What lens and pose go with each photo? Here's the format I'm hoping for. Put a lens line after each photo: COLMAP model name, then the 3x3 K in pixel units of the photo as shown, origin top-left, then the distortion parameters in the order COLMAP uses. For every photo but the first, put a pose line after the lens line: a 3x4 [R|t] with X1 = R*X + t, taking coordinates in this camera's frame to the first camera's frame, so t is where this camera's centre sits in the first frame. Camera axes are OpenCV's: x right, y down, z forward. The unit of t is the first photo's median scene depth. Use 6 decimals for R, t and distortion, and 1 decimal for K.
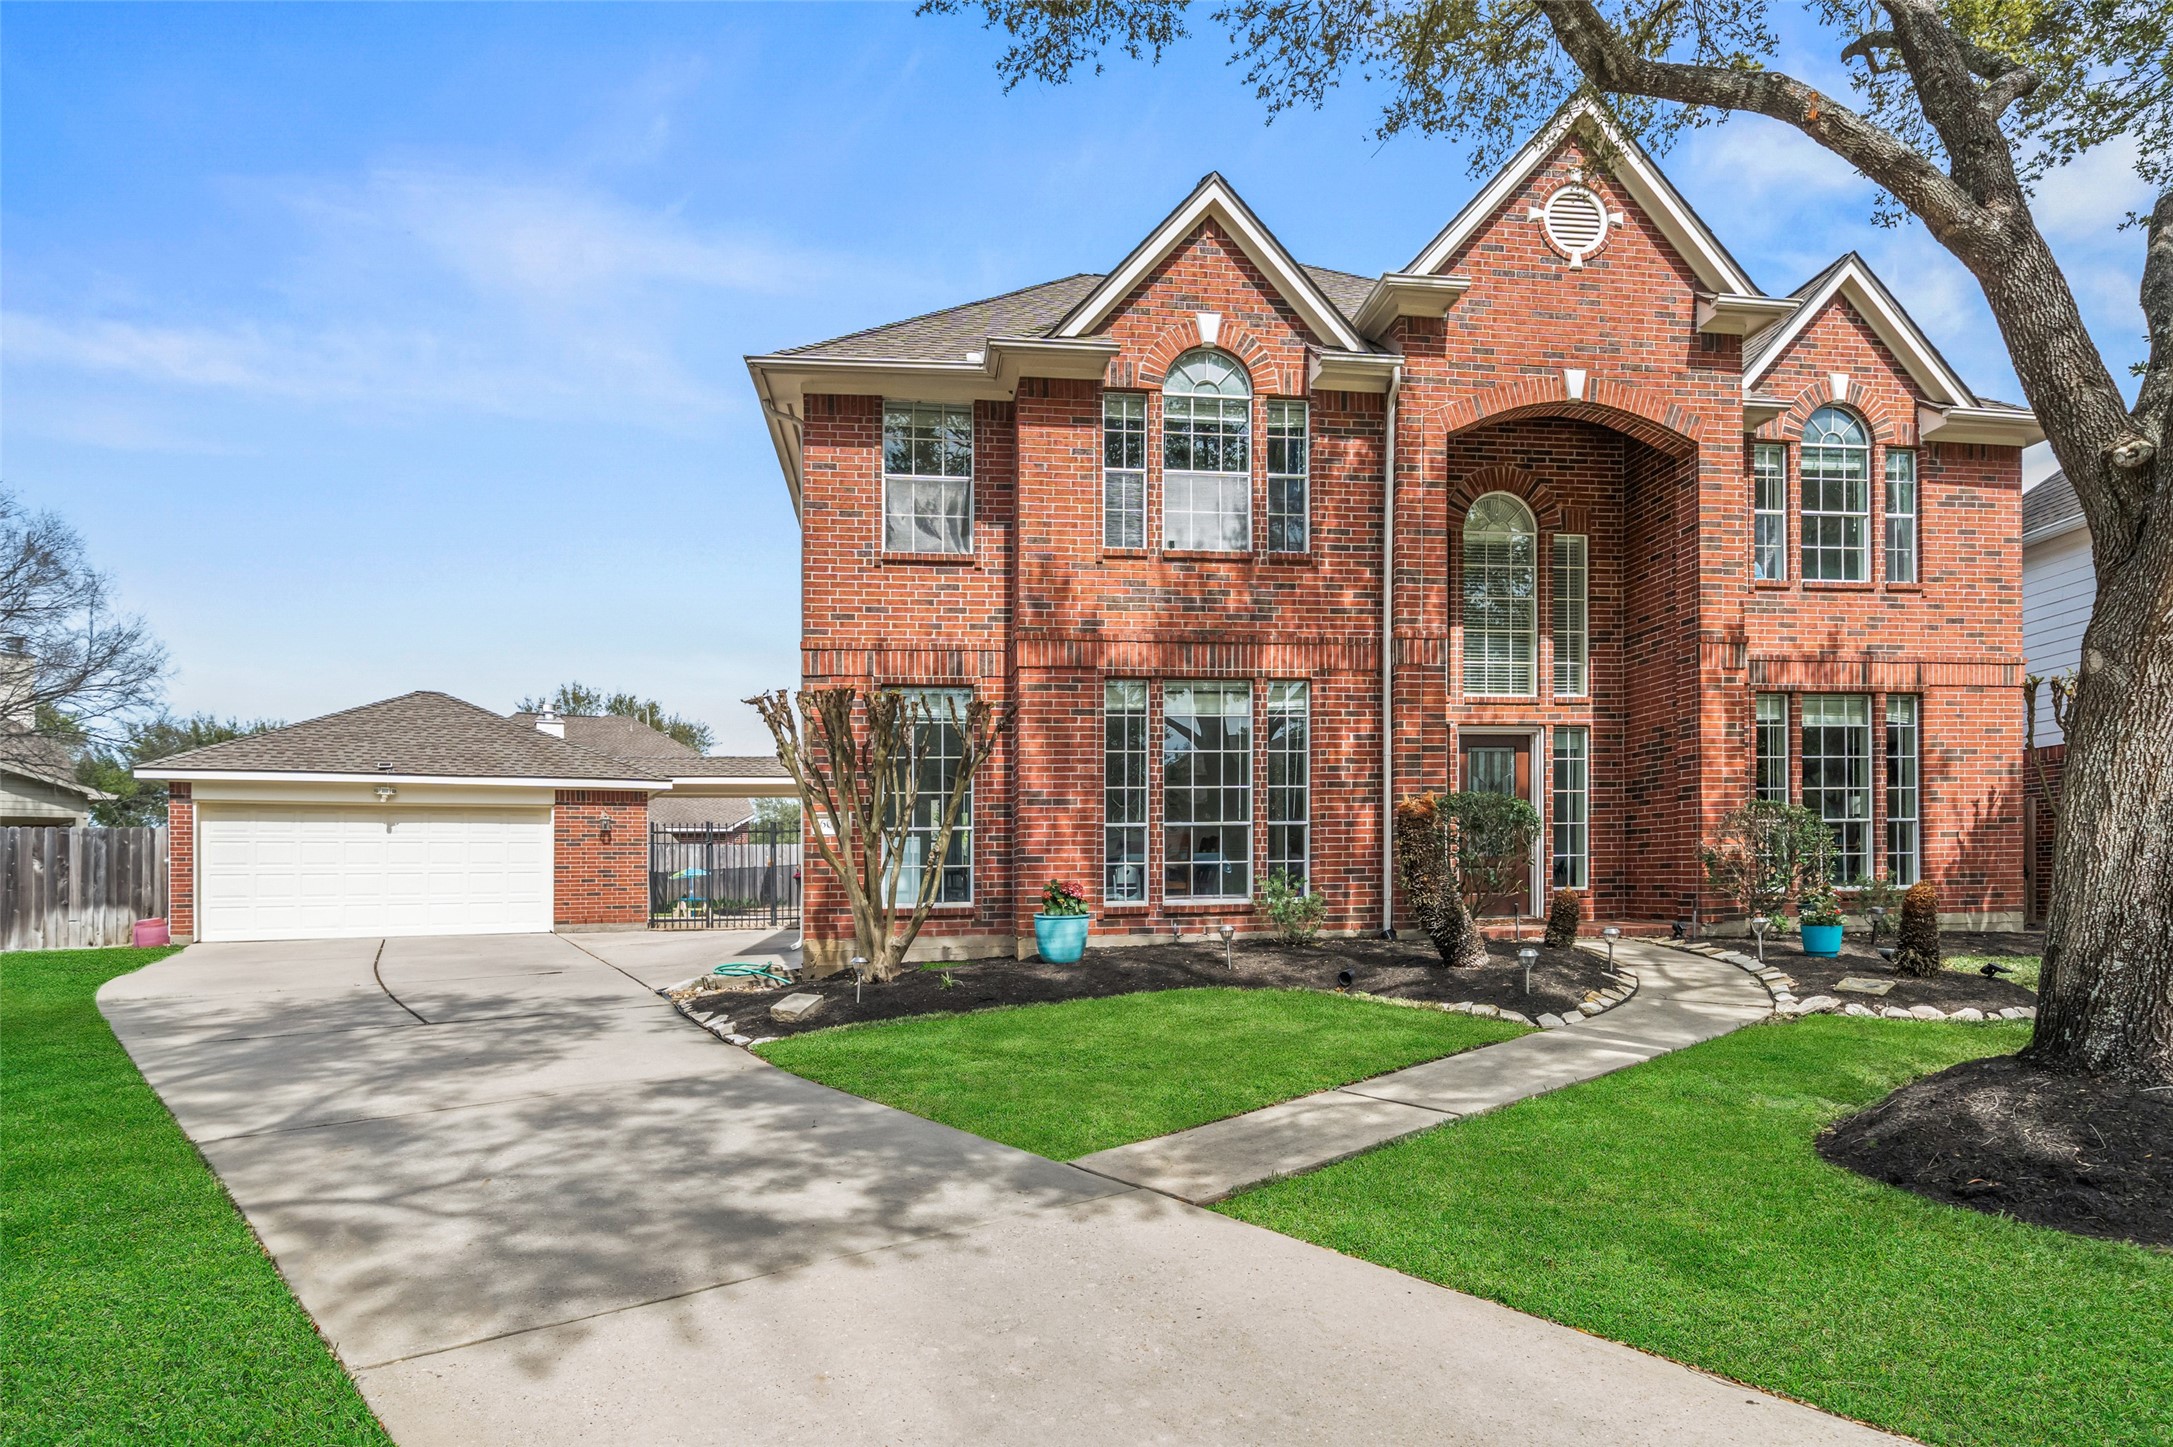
lens RADIAL K [[1145.3, 0, 1086.5], [0, 1145.3, 740.1], [0, 0, 1]] dist [0.002353, 0.000983]
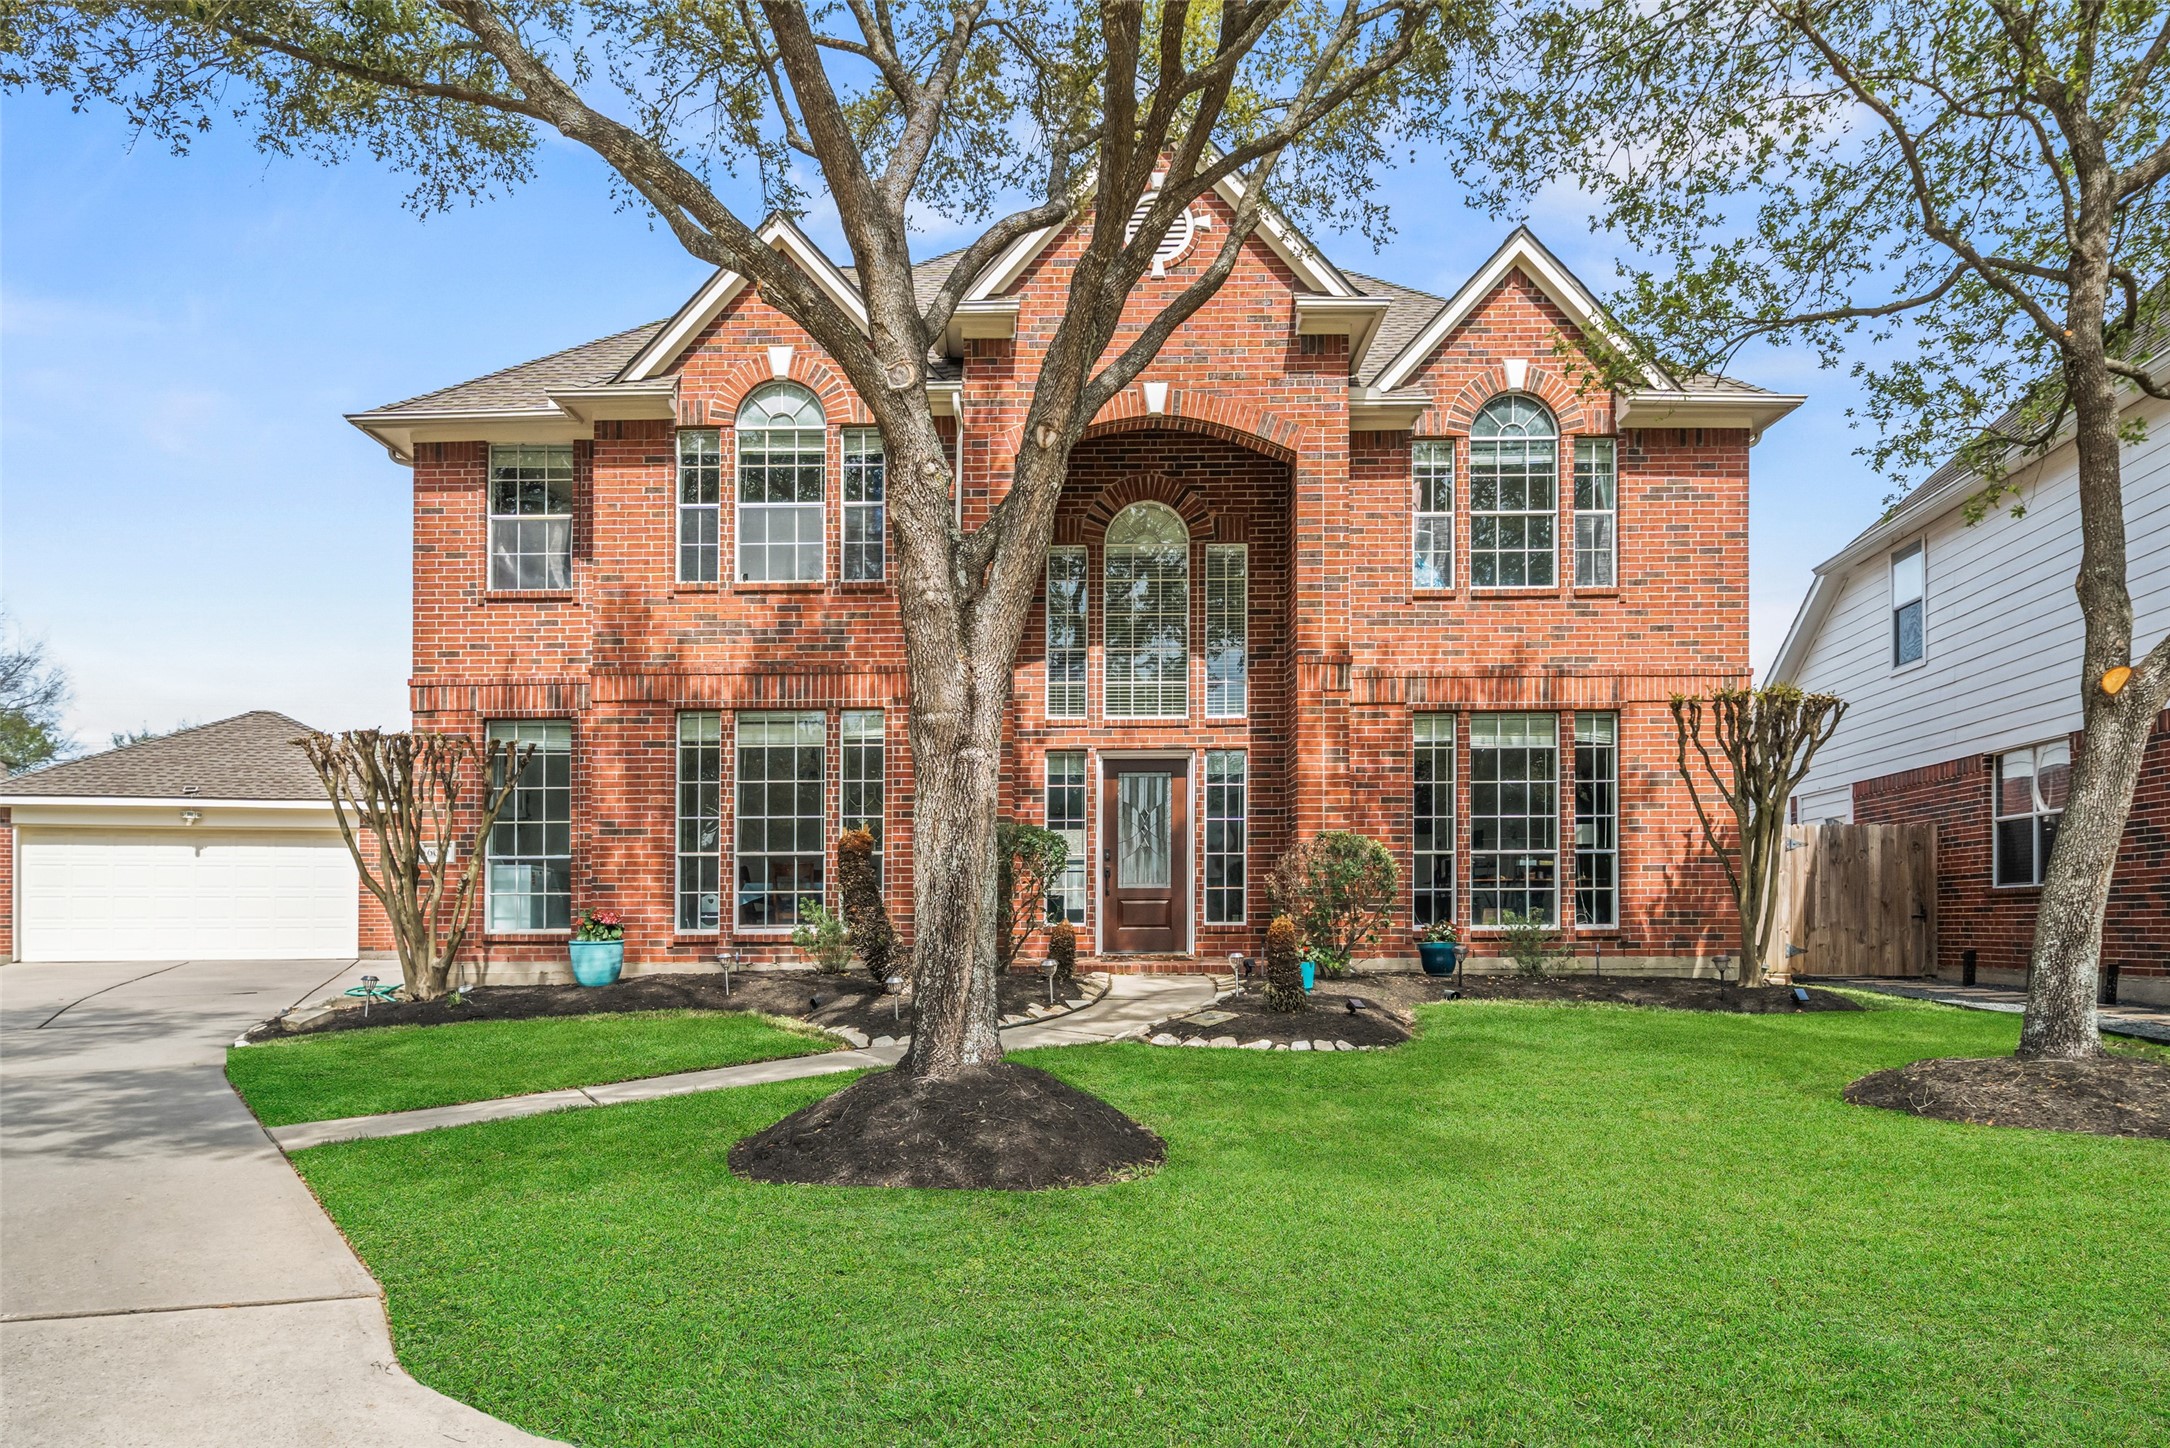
lens RADIAL K [[1478.3, 0, 1085.0], [0, 1478.3, 724.0], [0, 0, 1]] dist [0.002243, 0.001287]
pose [[0.986421, -0.009804, -0.163944, 0.559572], [0.008684, 0.999934, -0.007551, -0.027557], [0.164007, 0.006025, 0.986441, -0.228067]]
